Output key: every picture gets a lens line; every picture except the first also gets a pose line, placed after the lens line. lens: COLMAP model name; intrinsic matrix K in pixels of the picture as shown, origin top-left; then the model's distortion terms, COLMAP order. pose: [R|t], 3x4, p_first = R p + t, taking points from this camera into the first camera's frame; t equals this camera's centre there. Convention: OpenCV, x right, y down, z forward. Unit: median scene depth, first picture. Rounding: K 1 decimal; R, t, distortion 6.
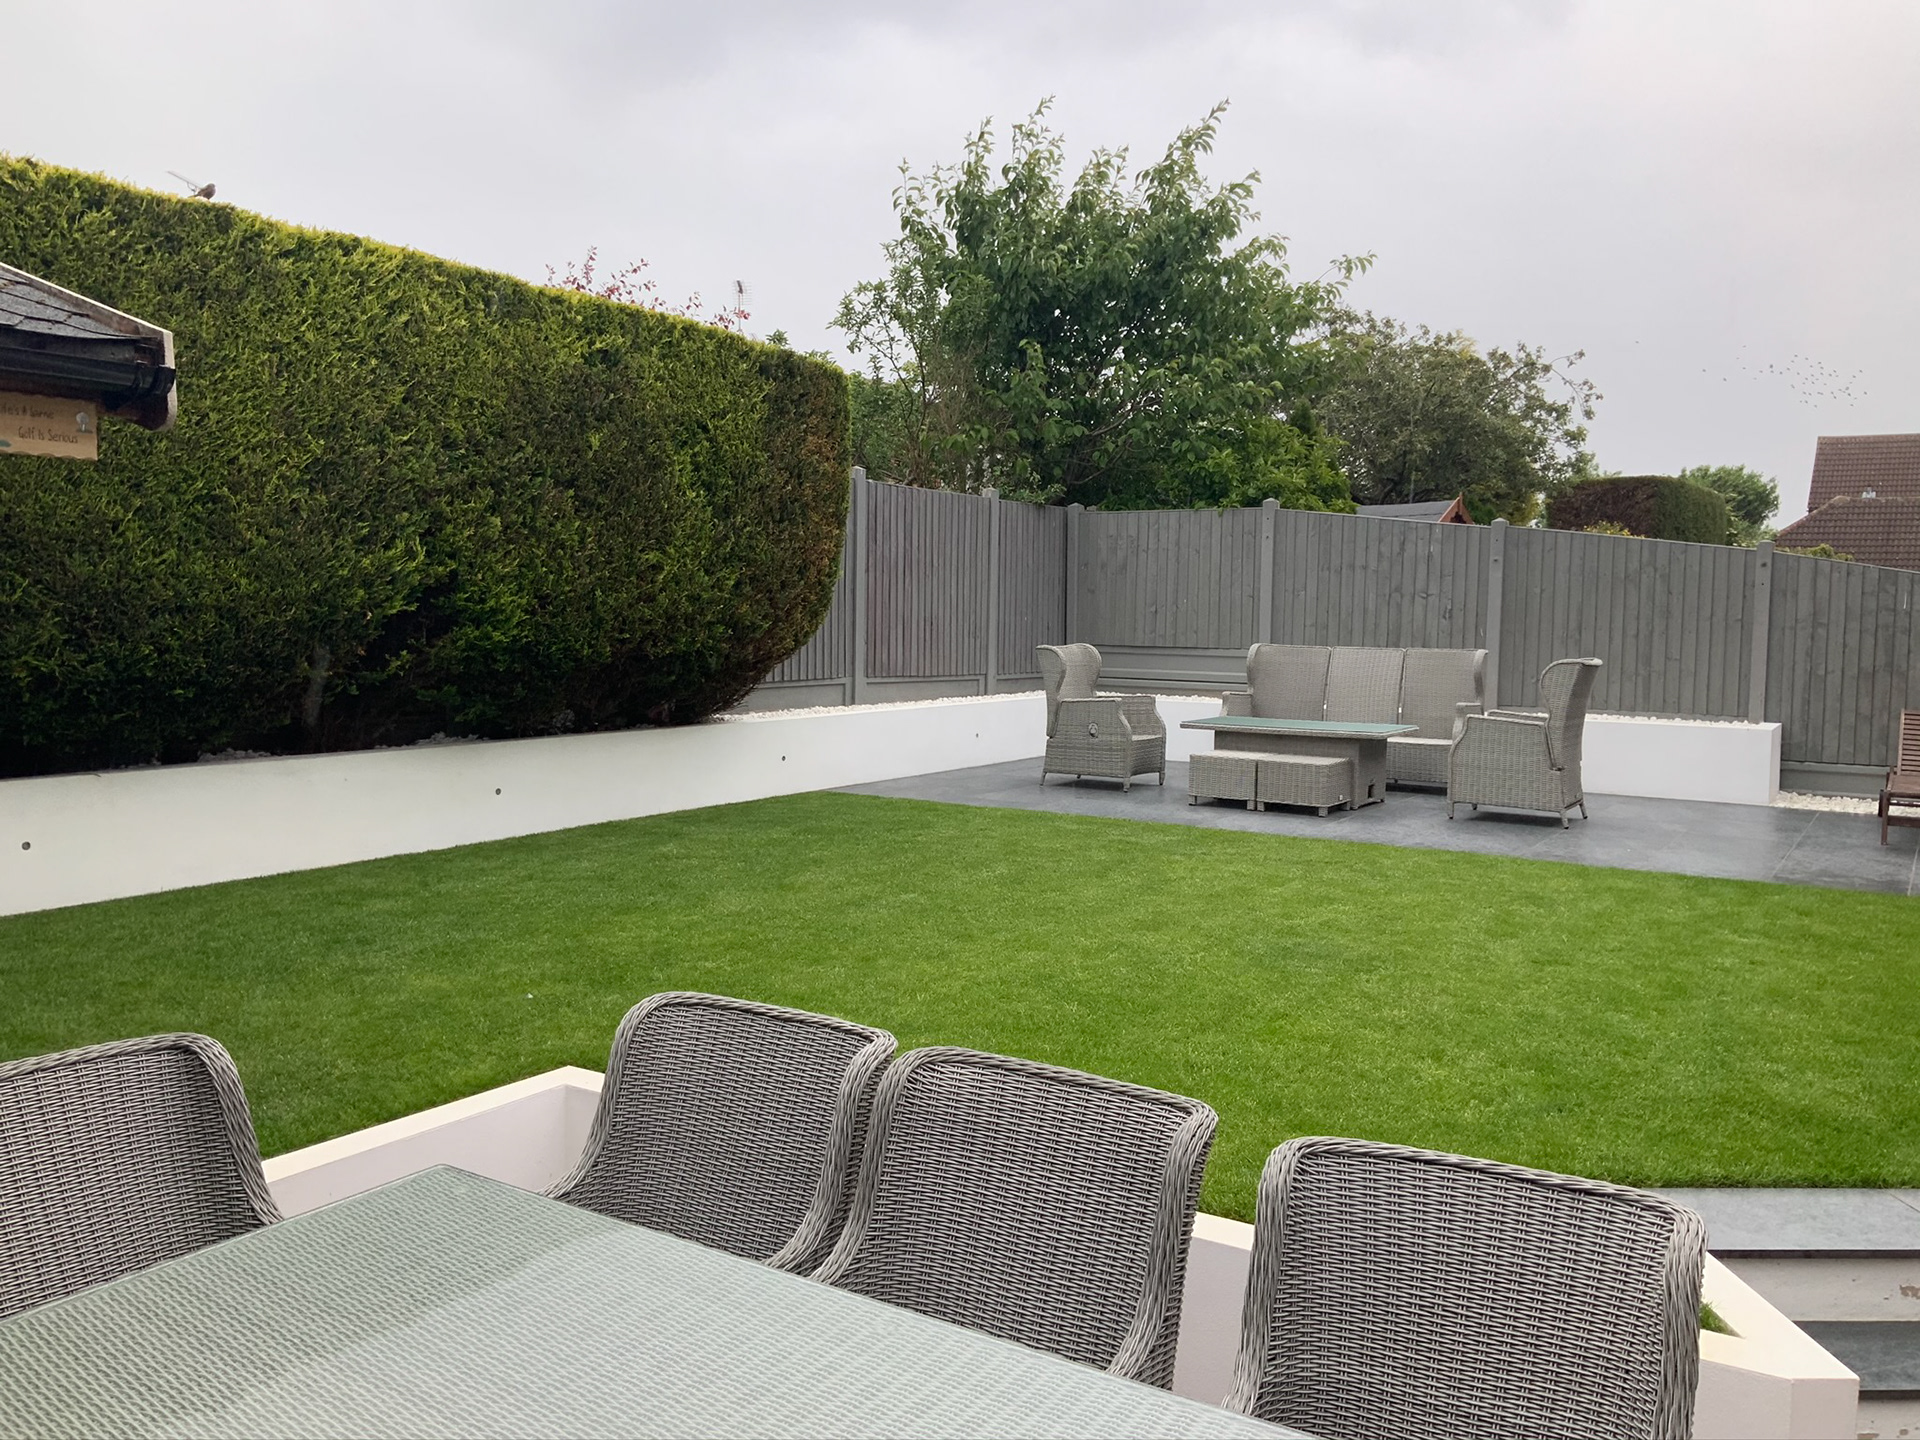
lens RADIAL K [[1580.0, 0, 951.3], [0, 1580.0, 718.2], [0, 0, 1]] dist [0.103878, -0.204284]
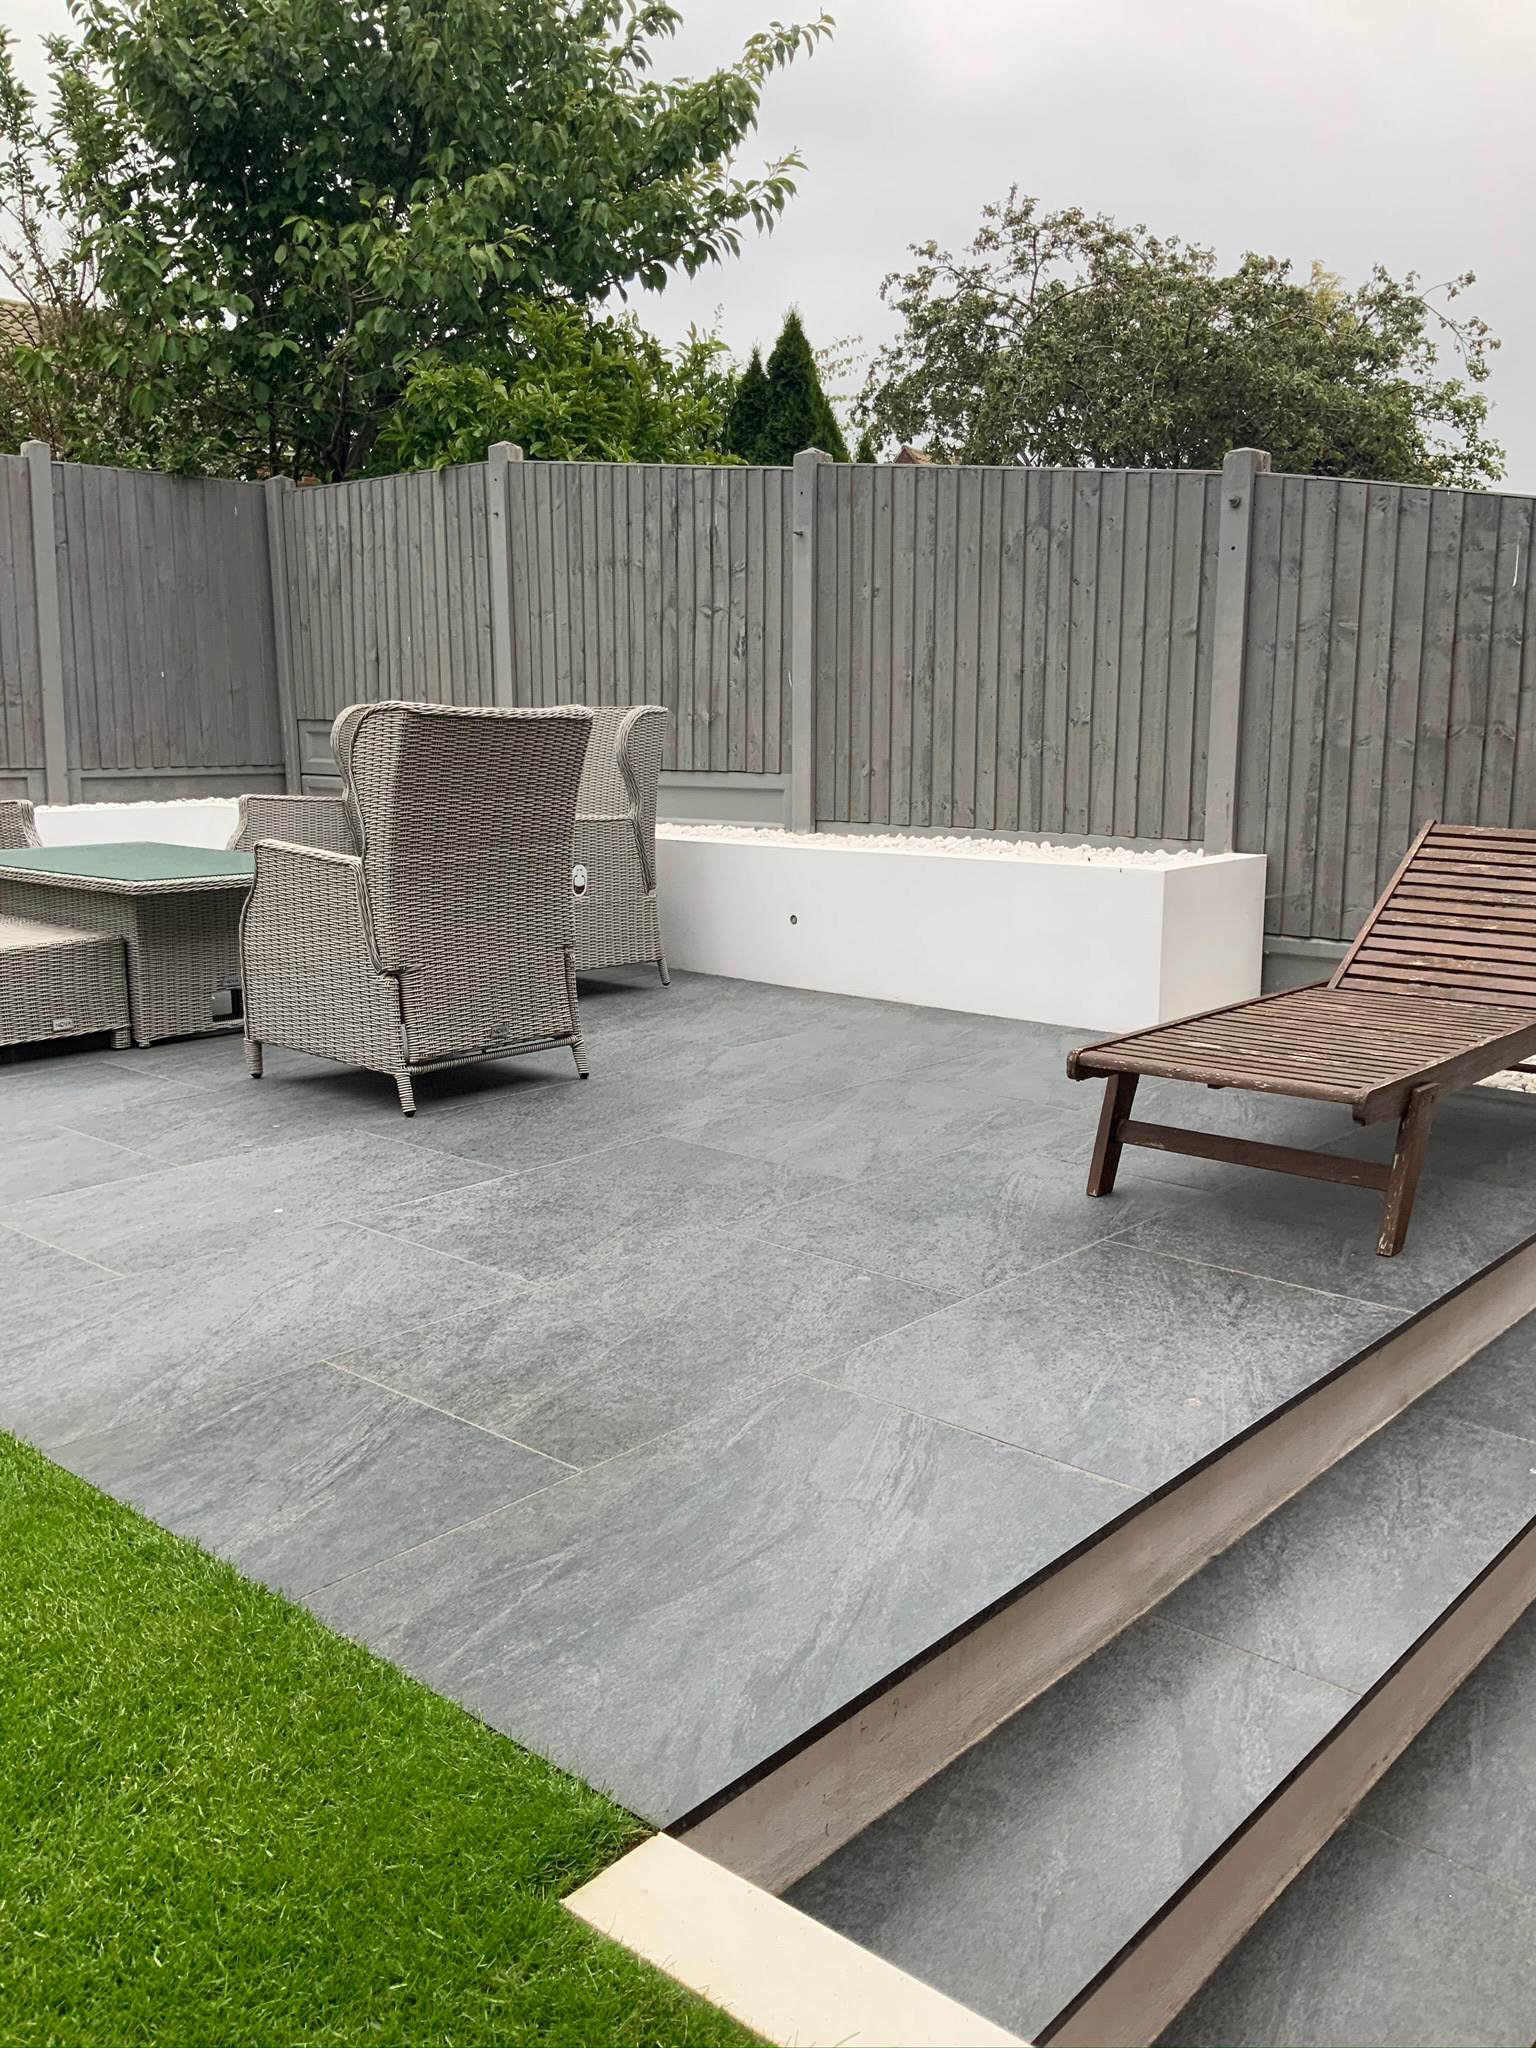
lens RADIAL K [[1685.4, 0, 770.3], [0, 1685.4, 1016.4], [0, 0, 1]] dist [0.103878, -0.204284]
pose [[0.987425, 0.013641, -0.157496, 0.528121], [0.002718, 0.994658, 0.103190, -0.001703], [0.158062, -0.102320, 0.982114, 0.566338]]
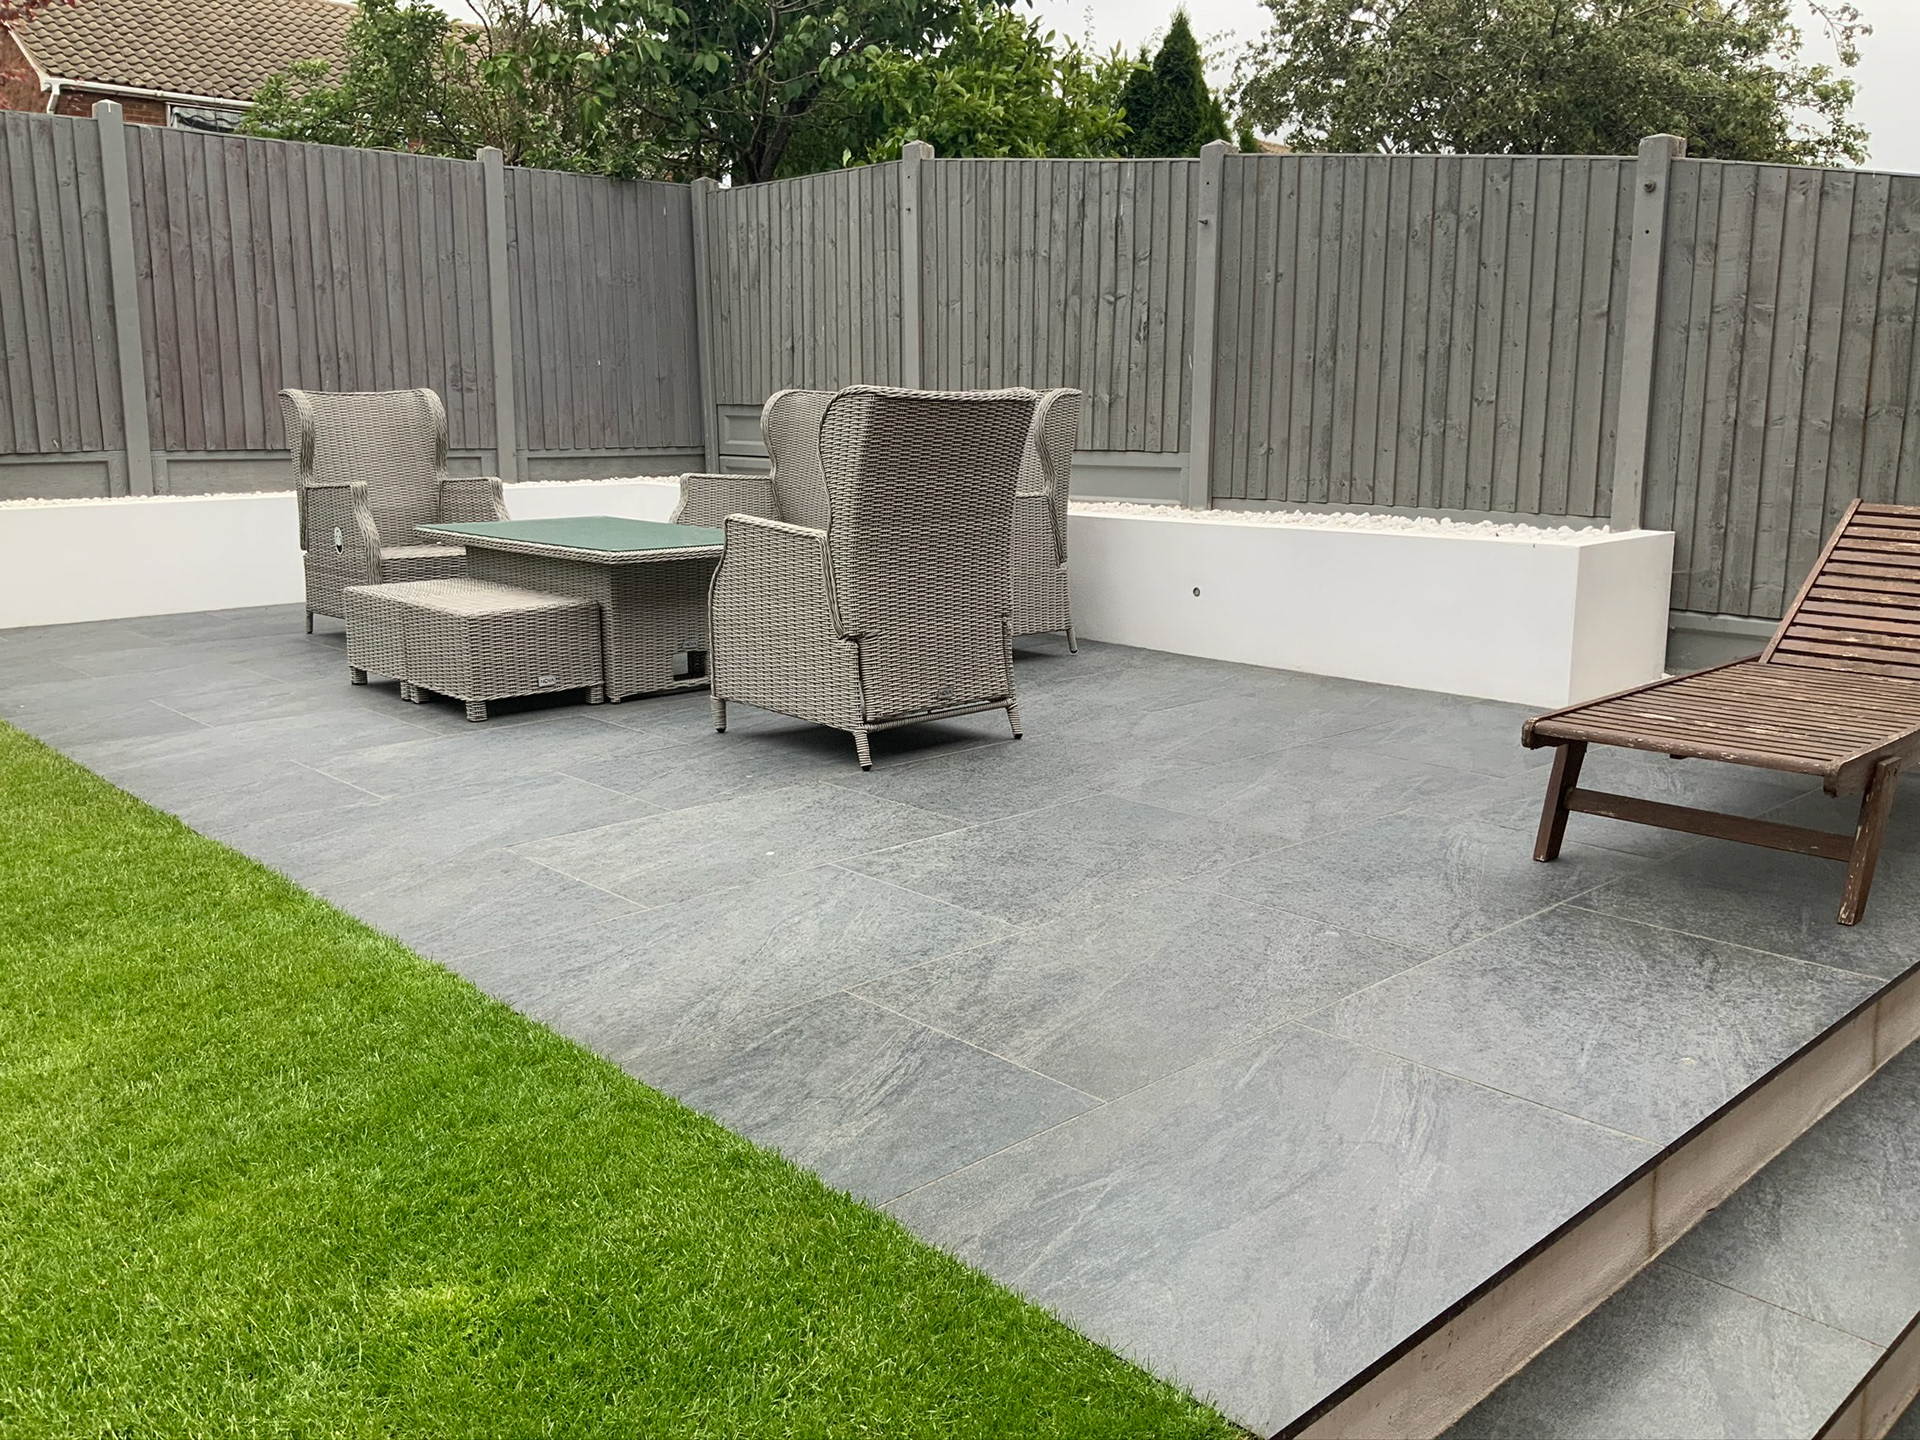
lens RADIAL K [[1580.0, 0, 950.3], [0, 1580.0, 719.4], [0, 0, 1]] dist [0.103878, -0.204284]
pose [[0.967325, 0.033625, -0.251302, 0.501802], [-0.001754, 0.992031, 0.125985, -0.001181], [0.253535, -0.121428, 0.959674, 0.561048]]
